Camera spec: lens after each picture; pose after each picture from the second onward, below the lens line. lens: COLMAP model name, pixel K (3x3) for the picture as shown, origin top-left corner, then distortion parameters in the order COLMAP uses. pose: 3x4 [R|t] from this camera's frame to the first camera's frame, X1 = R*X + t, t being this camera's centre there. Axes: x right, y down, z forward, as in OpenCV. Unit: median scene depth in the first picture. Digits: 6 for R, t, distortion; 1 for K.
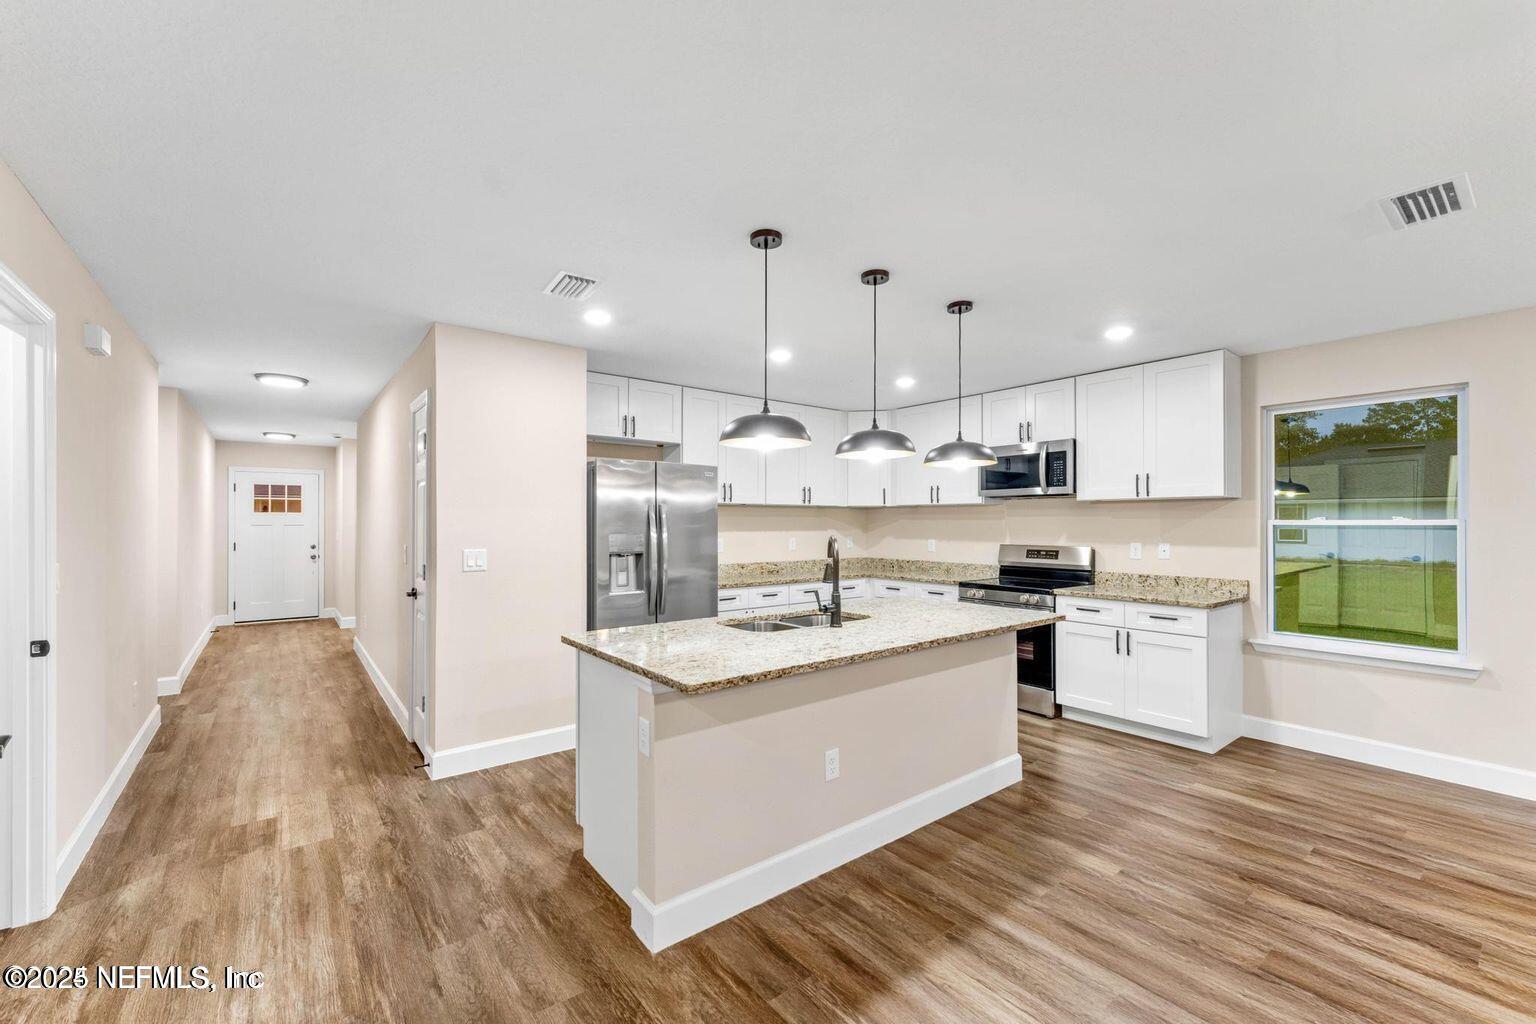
lens RADIAL K [[625.1, 0, 762.5], [0, 625.1, 519.4], [0, 0, 1]] dist [-0.000360, 0.000169]
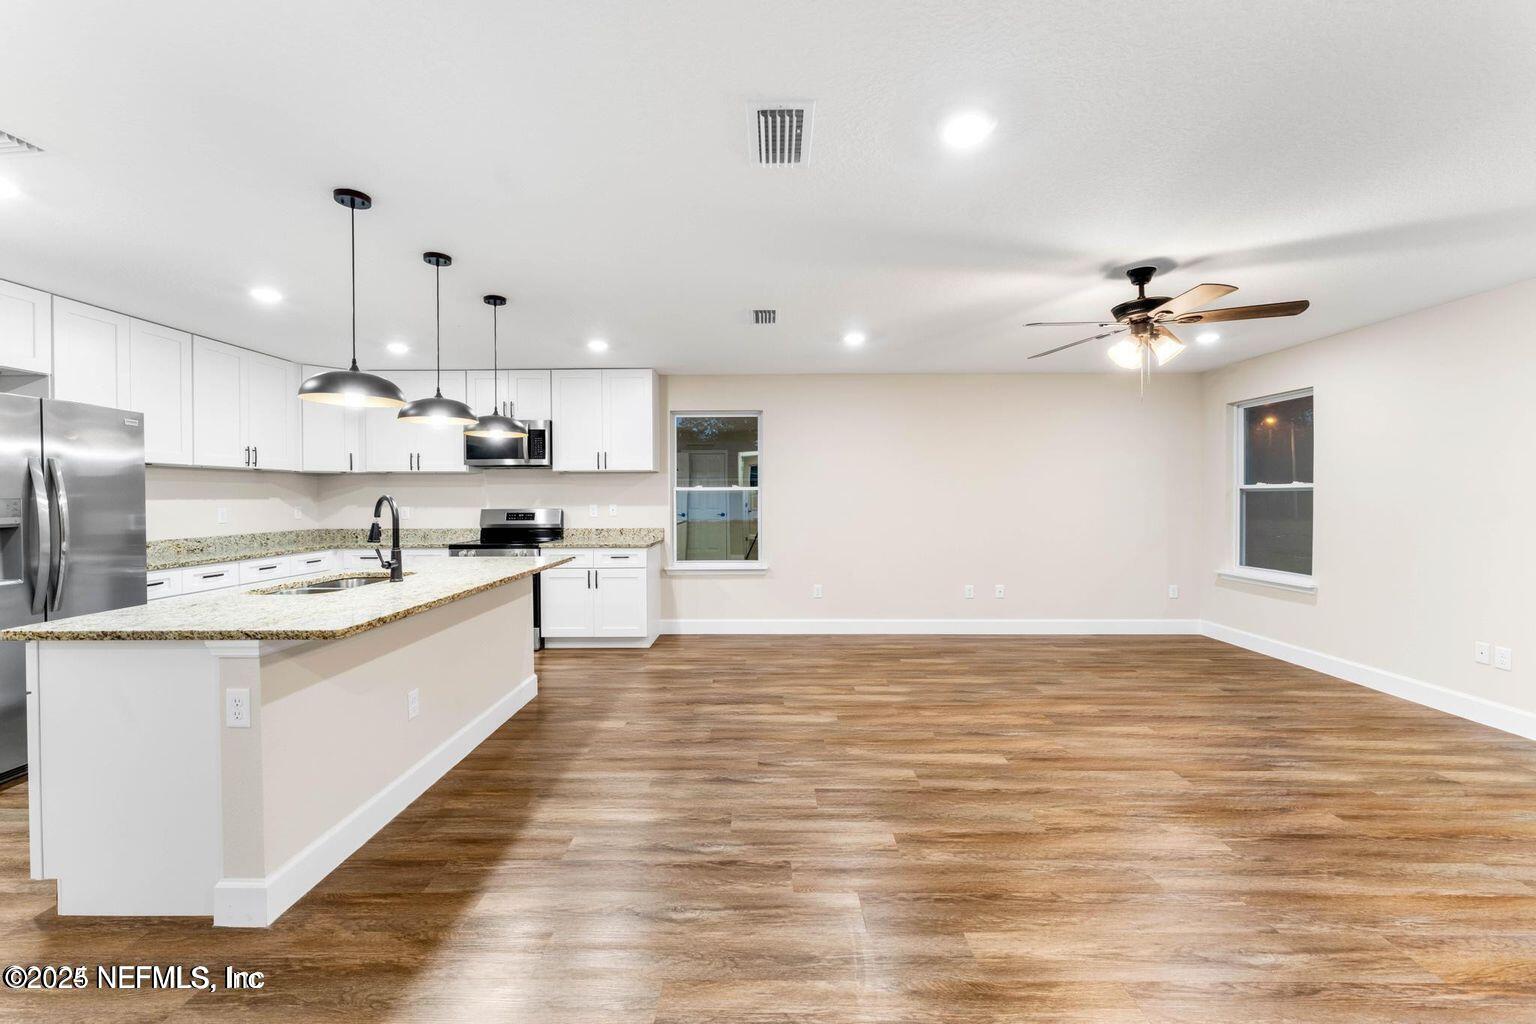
lens RADIAL K [[615.7, 0, 761.1], [0, 615.7, 502.0], [0, 0, 1]] dist [0.000099, 0.000114]
pose [[0.622772, -0.010323, 0.782336, -0.212853], [0.000216, 0.999915, 0.013022, 0.017337], [-0.782404, -0.007941, 0.622721, -0.083134]]
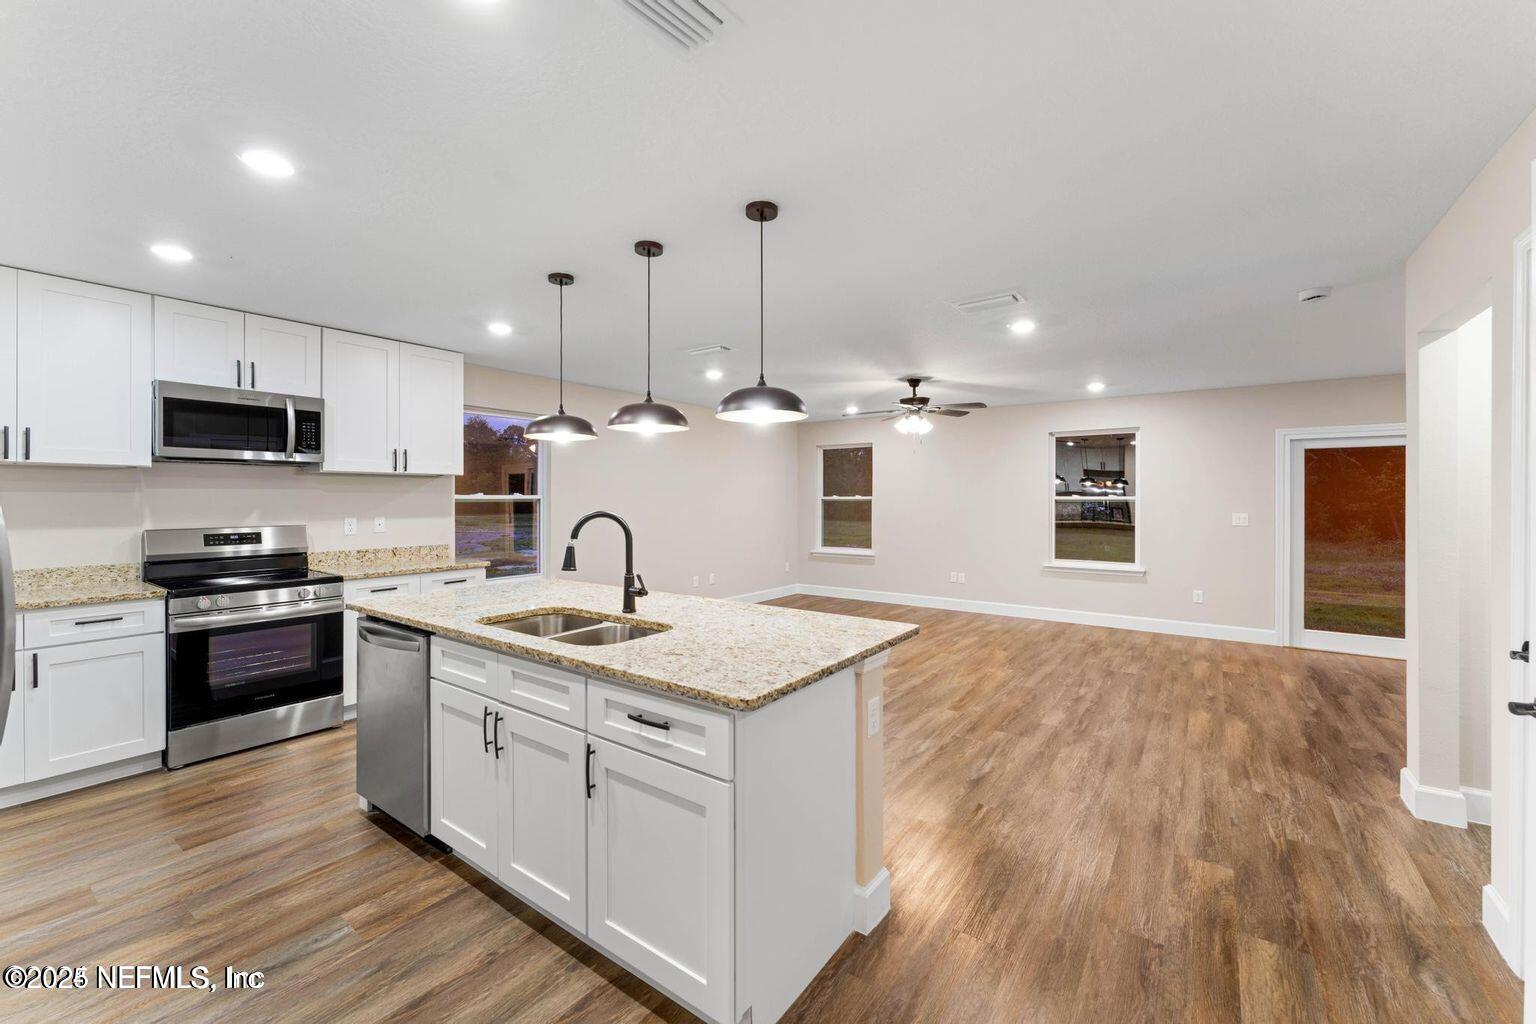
lens RADIAL K [[618.8, 0, 762.6], [0, 618.8, 498.9], [0, 0, 1]] dist [0.001218, 0.000032]
pose [[-0.275304, -0.001934, 0.961355, -0.546621], [-0.004996, 0.999987, 0.000581, 0.005167], [-0.961344, -0.004643, -0.275311, 0.734605]]
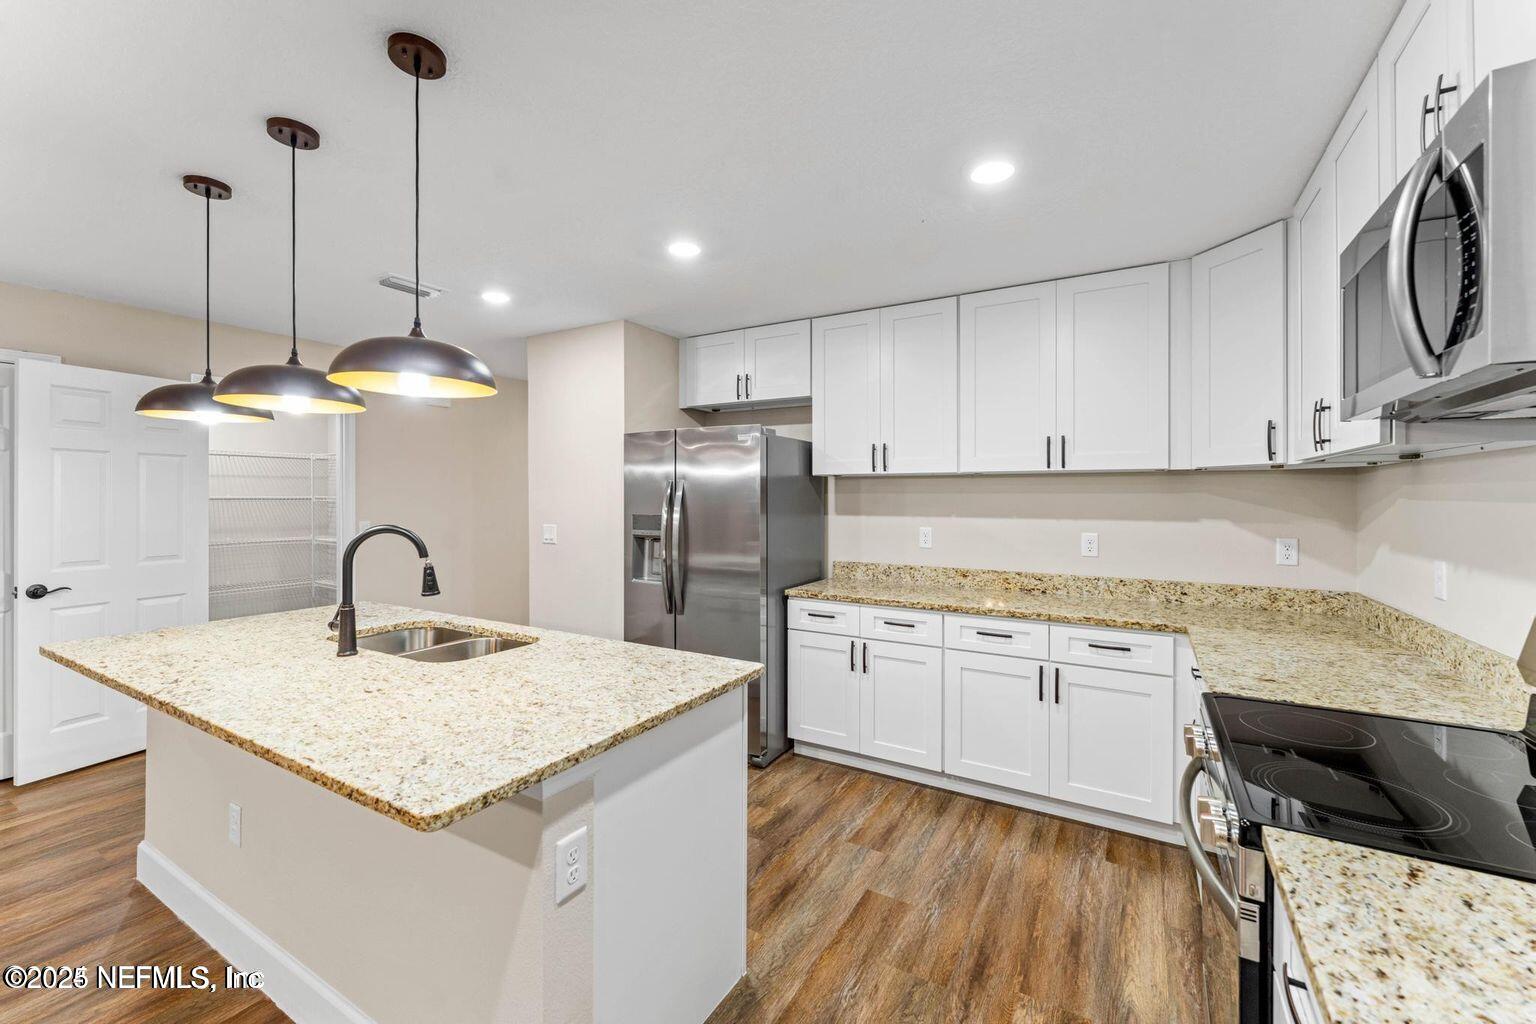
lens RADIAL K [[614.5, 0, 774.6], [0, 614.5, 497.0], [0, 0, 1]] dist [-0.000039, 0.000039]
pose [[0.371828, 0.000918, -0.928301, 0.644001], [0.002776, 0.999994, 0.002100, -0.004050], [0.928297, -0.003358, 0.371823, 0.828474]]
